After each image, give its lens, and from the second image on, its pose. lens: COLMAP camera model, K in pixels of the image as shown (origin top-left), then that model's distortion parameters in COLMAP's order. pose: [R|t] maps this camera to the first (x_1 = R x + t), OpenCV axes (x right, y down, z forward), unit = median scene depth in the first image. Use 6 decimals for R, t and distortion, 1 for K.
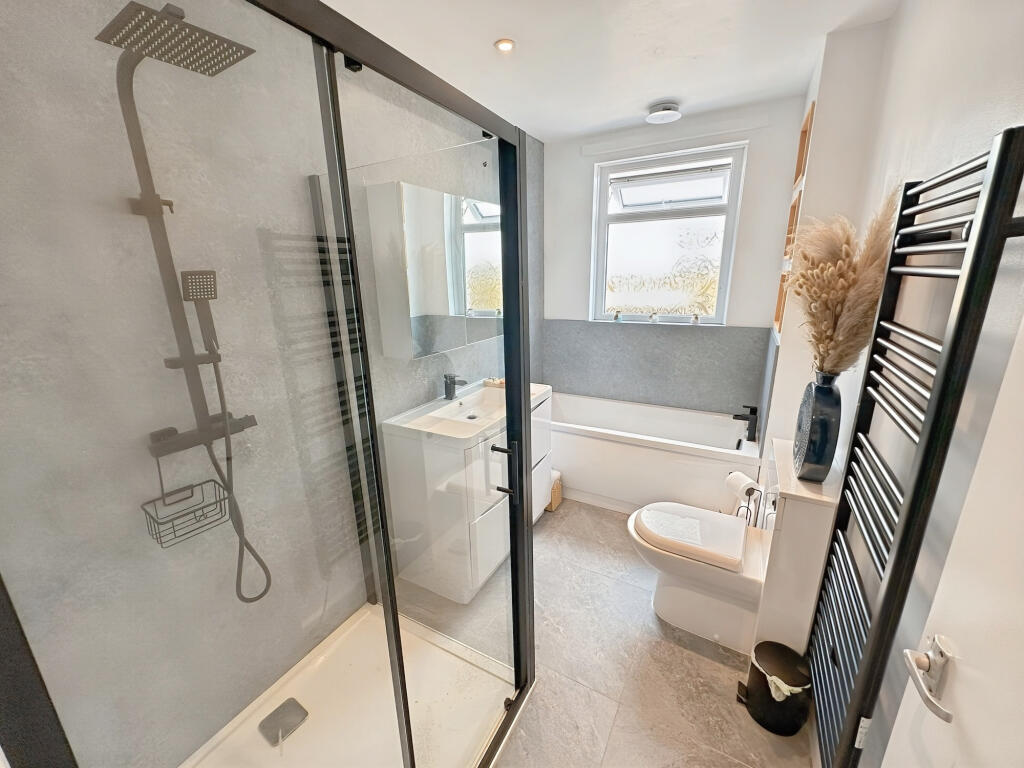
lens RADIAL K [[411.9, 0, 512.8], [0, 411.9, 383.1], [0, 0, 1]] dist [-0.000494, -0.000294]
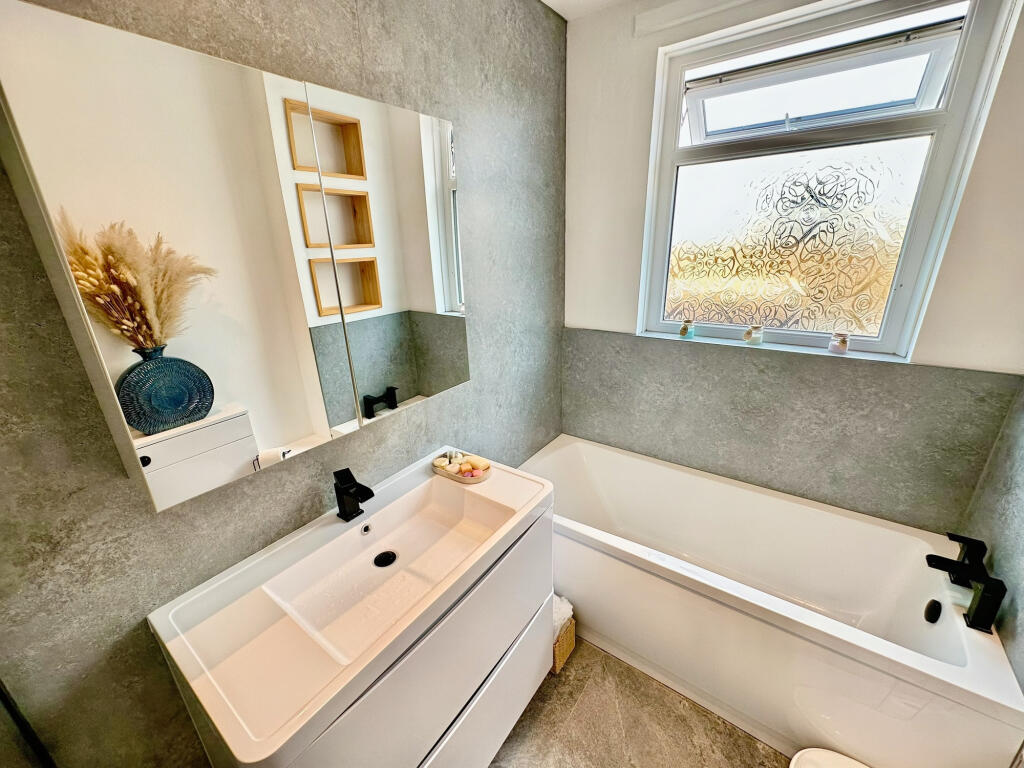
lens RADIAL K [[411.9, 0, 510.2], [0, 411.9, 383.8], [0, 0, 1]] dist [-0.000494, -0.000294]
pose [[0.992349, 0.028901, -0.120031, 0.084029], [-0.019822, 0.996899, 0.076150, -0.134274], [0.121859, -0.073188, 0.989845, 0.413115]]
